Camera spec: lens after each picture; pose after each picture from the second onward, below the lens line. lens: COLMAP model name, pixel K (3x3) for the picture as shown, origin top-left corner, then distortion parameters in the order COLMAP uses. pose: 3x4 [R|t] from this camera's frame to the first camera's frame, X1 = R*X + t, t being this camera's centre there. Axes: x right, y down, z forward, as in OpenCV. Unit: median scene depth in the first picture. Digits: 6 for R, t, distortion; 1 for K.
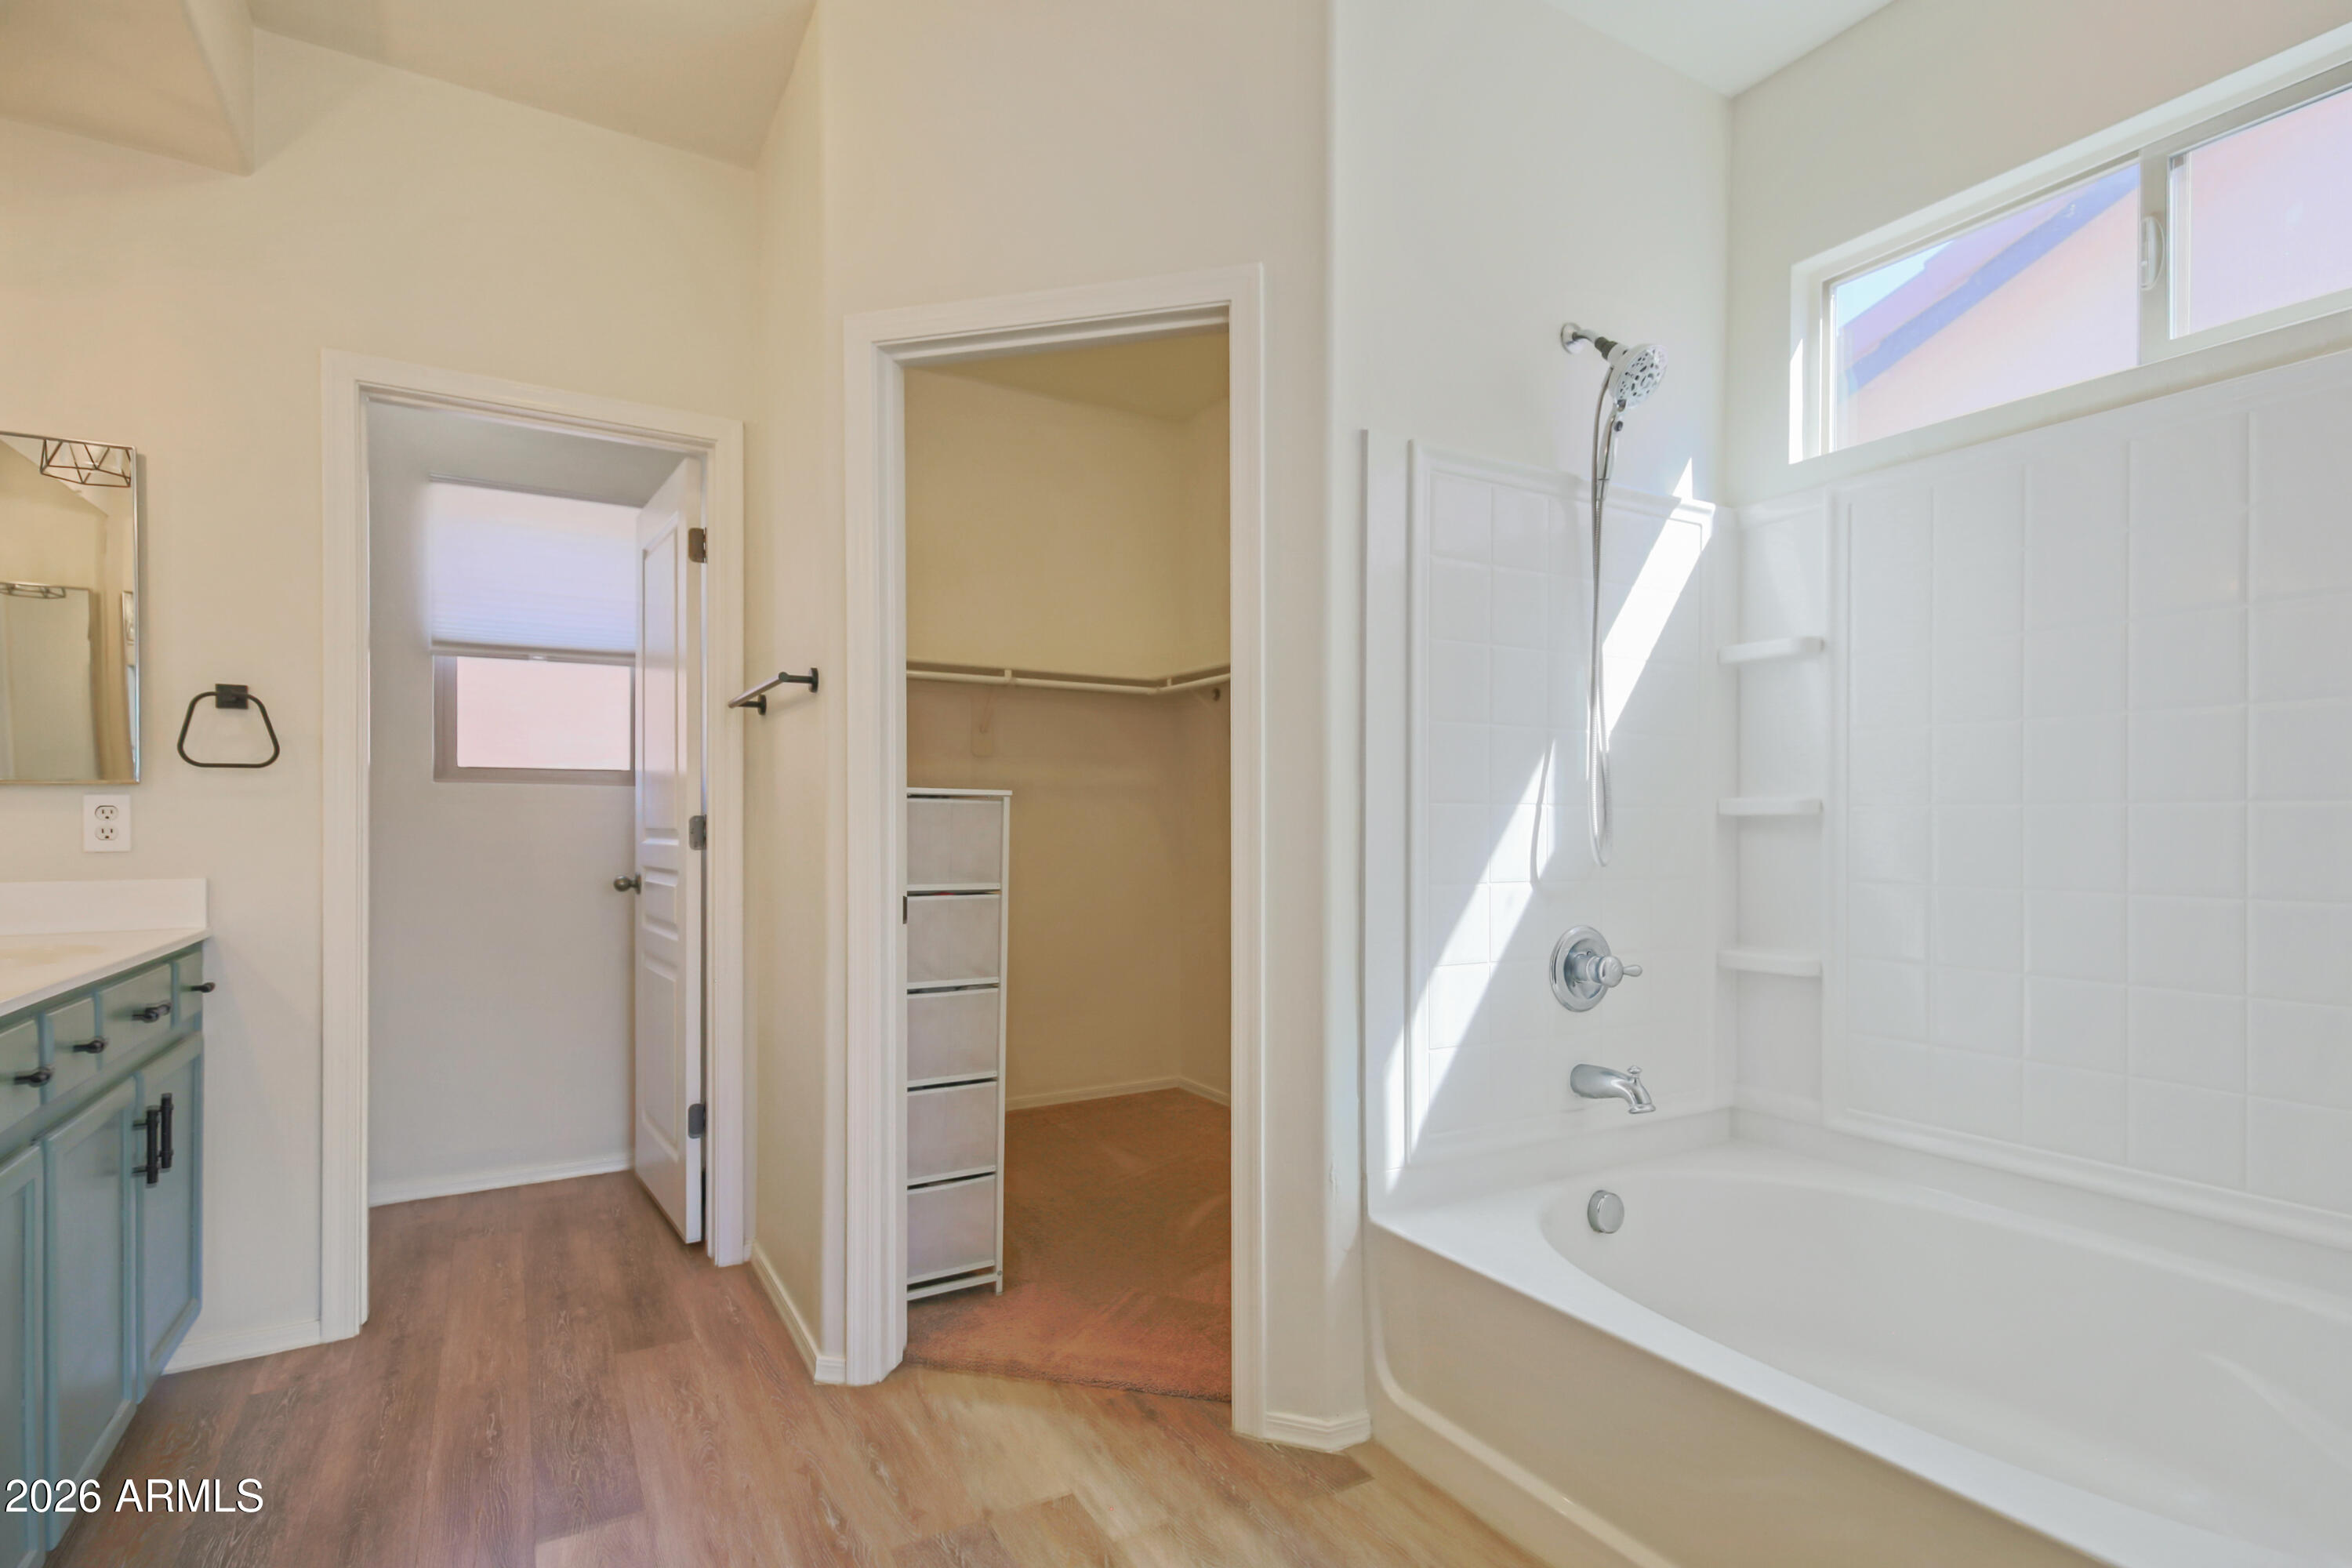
lens RADIAL K [[1115.6, 0, 1174.9], [0, 1115.6, 825.0], [0, 0, 1]] dist [0.005433, -0.000658]
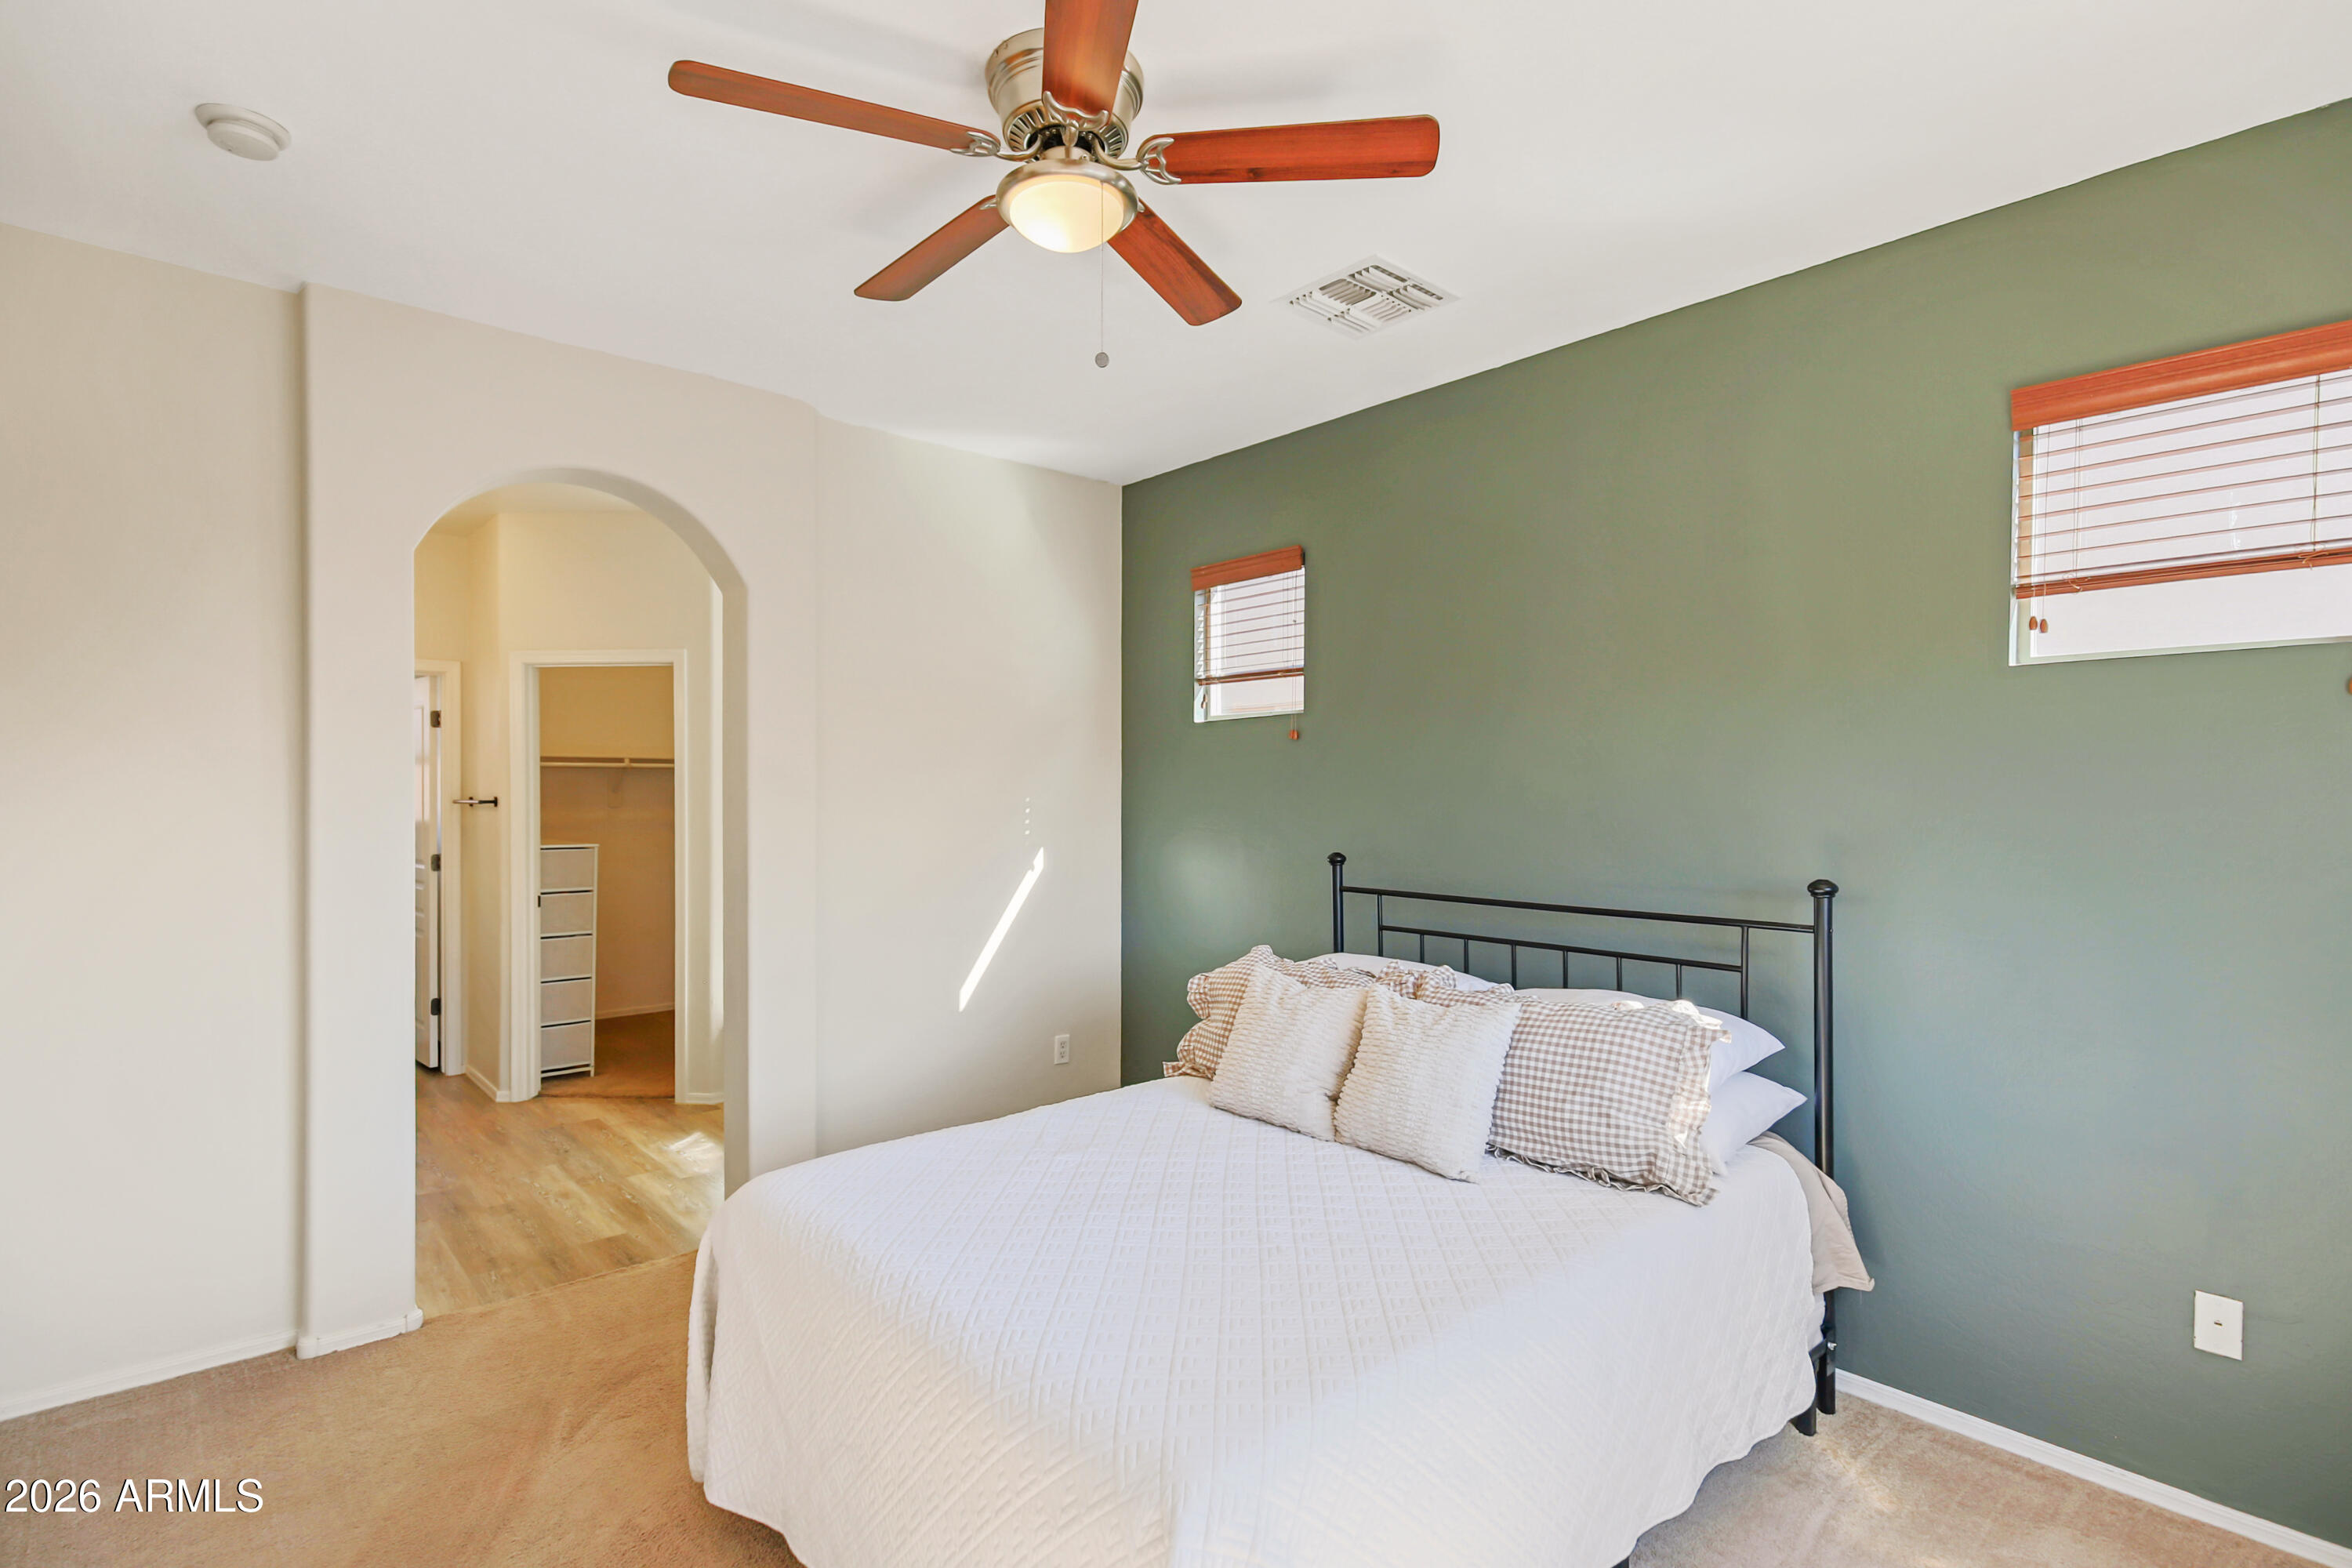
lens RADIAL K [[1115.6, 0, 1163.6], [0, 1115.6, 791.0], [0, 0, 1]] dist [0.005433, -0.000658]
pose [[0.980460, -0.000514, 0.196719, 0.503943], [0.000238, 0.999999, 0.001426, -0.137902], [-0.196720, -0.001351, 0.980459, -1.345520]]
